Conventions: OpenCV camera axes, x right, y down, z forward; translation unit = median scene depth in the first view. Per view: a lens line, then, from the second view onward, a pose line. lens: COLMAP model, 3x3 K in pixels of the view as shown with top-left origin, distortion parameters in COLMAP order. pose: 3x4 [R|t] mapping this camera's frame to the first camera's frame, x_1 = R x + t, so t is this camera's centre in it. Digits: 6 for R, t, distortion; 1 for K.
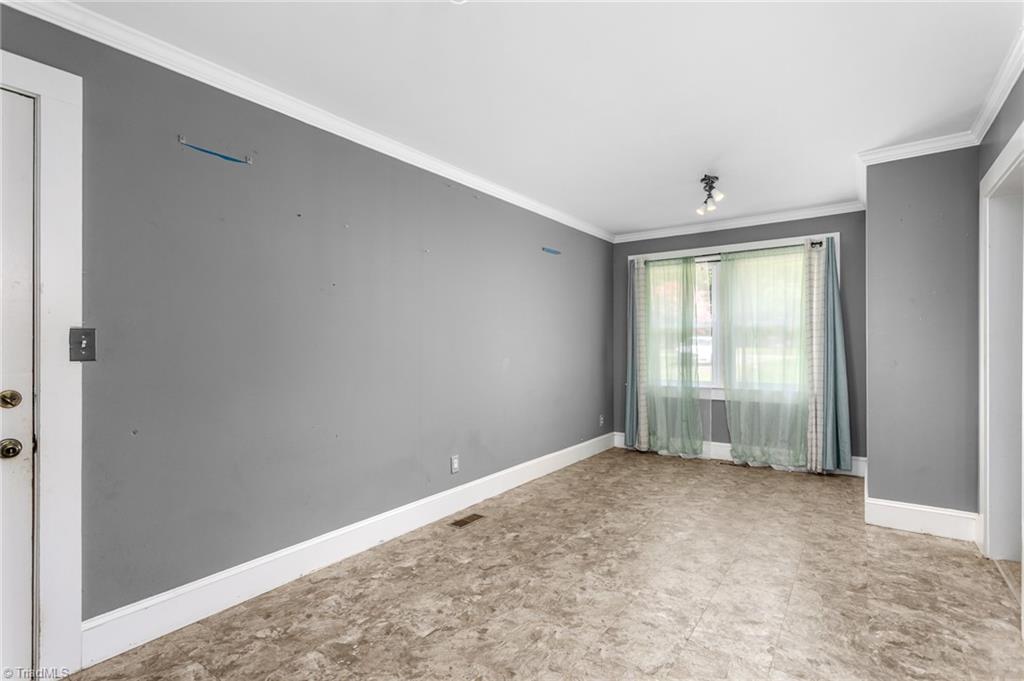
lens RADIAL K [[469.6, 0, 516.2], [0, 469.6, 350.7], [0, 0, 1]] dist [-0.021349, 0.000323]
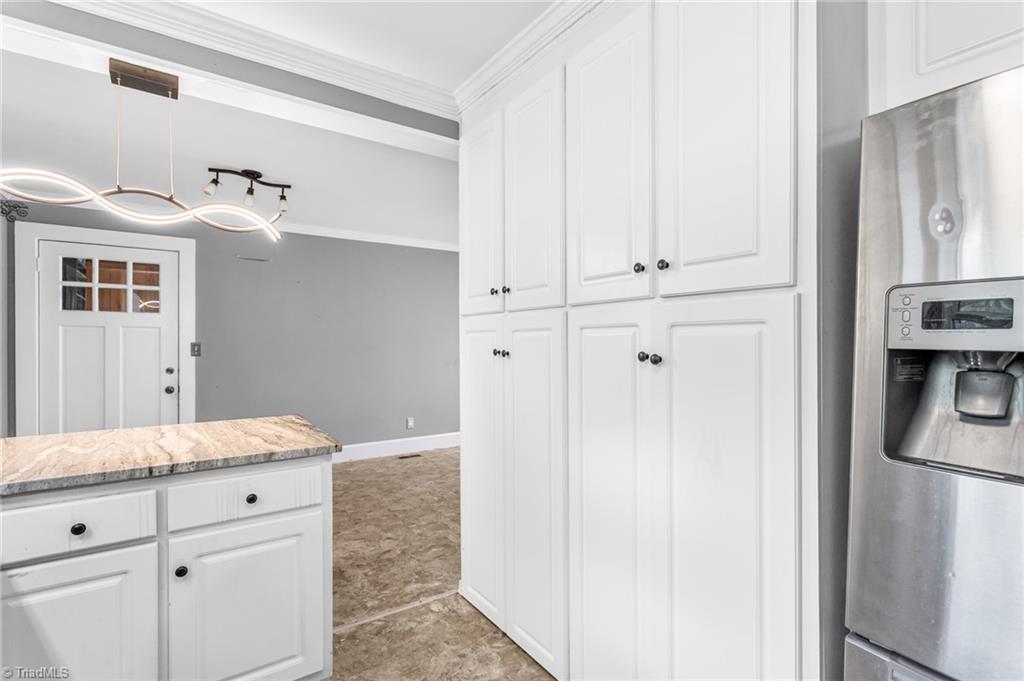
lens RADIAL K [[493.1, 0, 522.0], [0, 493.1, 341.6], [0, 0, 1]] dist [0.015025, 0.000151]
pose [[0.936208, -0.002187, -0.351440, 1.145556], [-0.002215, 0.999924, -0.012124, -0.018971], [0.351440, 0.012129, 0.936132, -0.609636]]
